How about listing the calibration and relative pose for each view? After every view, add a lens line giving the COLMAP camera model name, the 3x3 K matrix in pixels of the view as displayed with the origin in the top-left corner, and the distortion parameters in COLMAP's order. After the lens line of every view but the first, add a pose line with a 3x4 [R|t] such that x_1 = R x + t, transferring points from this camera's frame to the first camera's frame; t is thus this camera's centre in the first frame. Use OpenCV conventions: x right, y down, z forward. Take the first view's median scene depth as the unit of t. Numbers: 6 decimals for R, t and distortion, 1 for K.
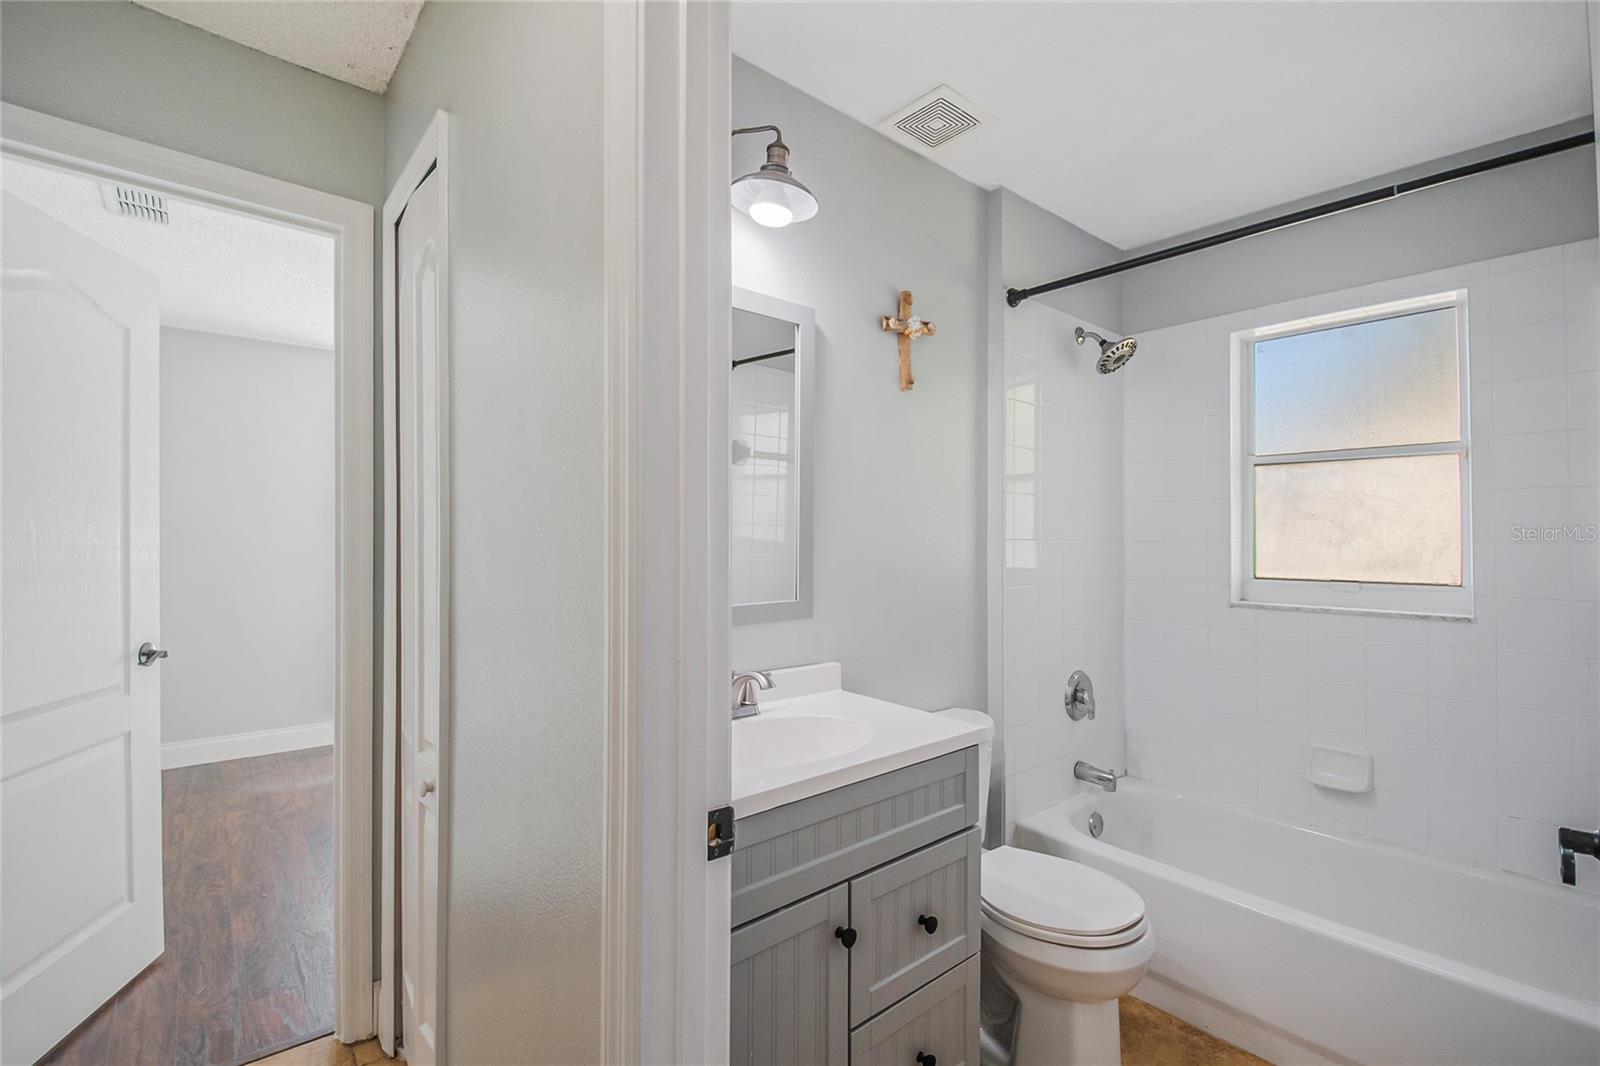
lens RADIAL K [[700.1, 0, 801.1], [0, 700.1, 520.8], [0, 0, 1]] dist [0.011070, -0.012694]
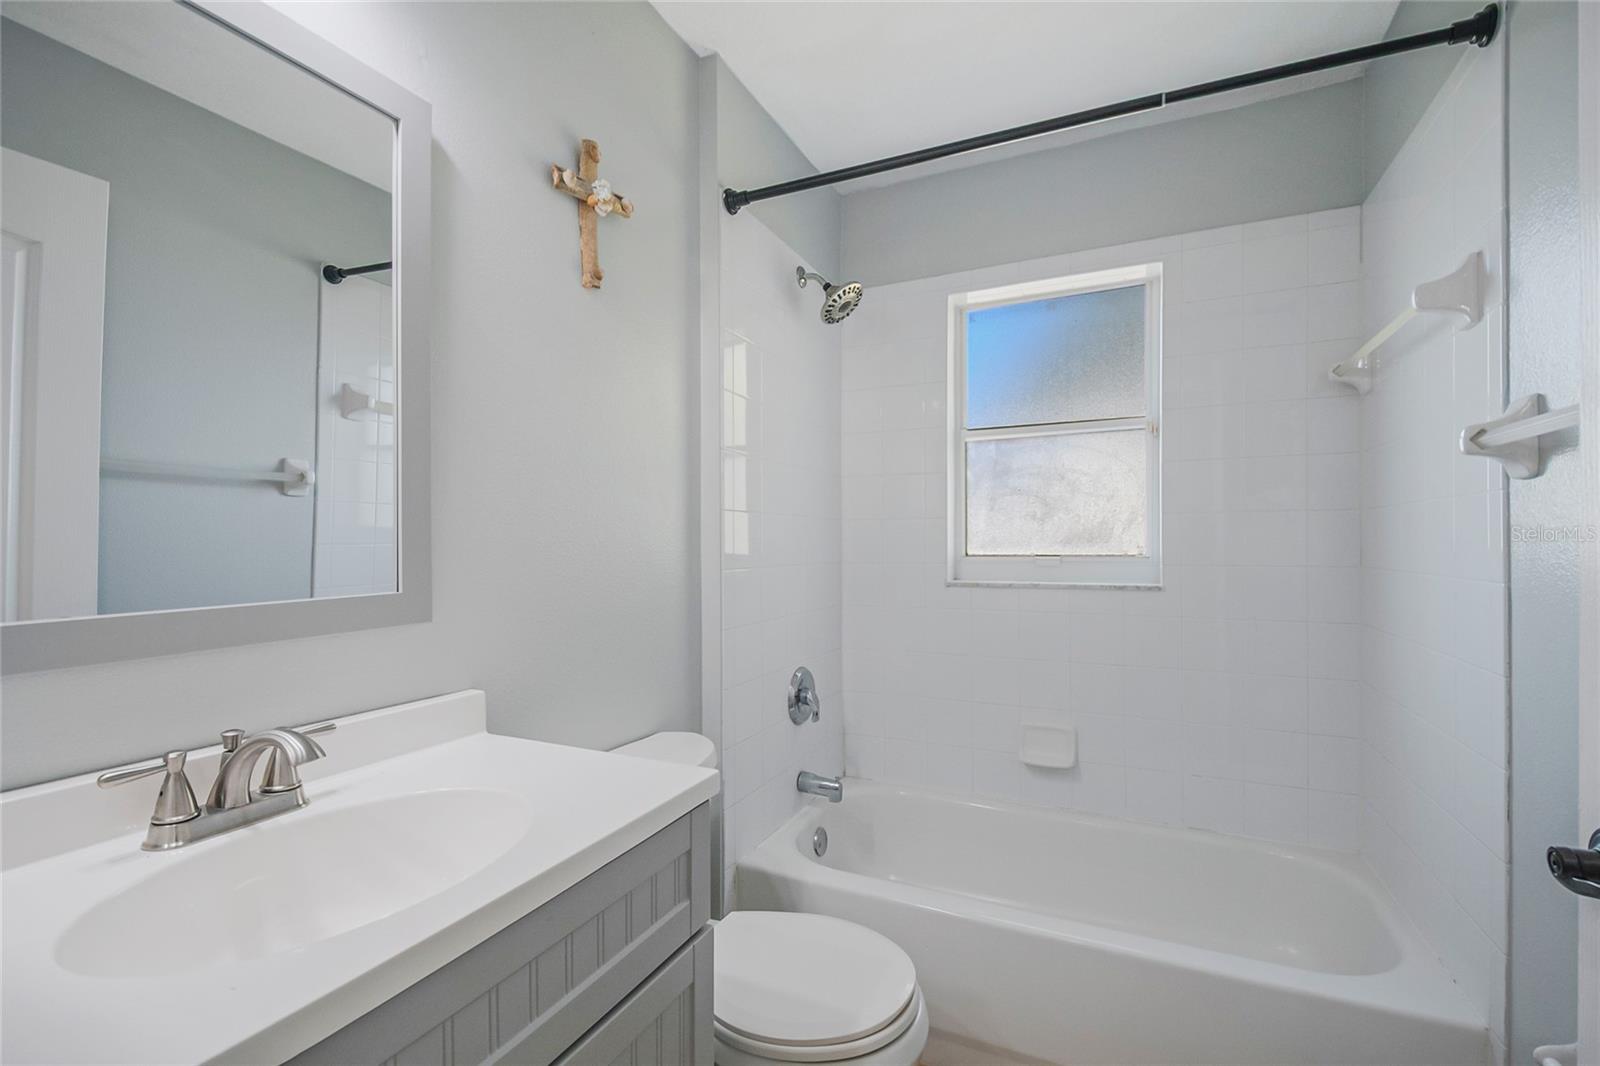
lens RADIAL K [[700.1, 0, 801.3], [0, 700.1, 549.2], [0, 0, 1]] dist [0.011070, -0.012694]
pose [[0.906811, -0.011789, 0.421372, 0.040639], [-0.003992, 0.999324, 0.036551, 0.043108], [-0.421518, -0.034827, 0.906151, 0.256202]]
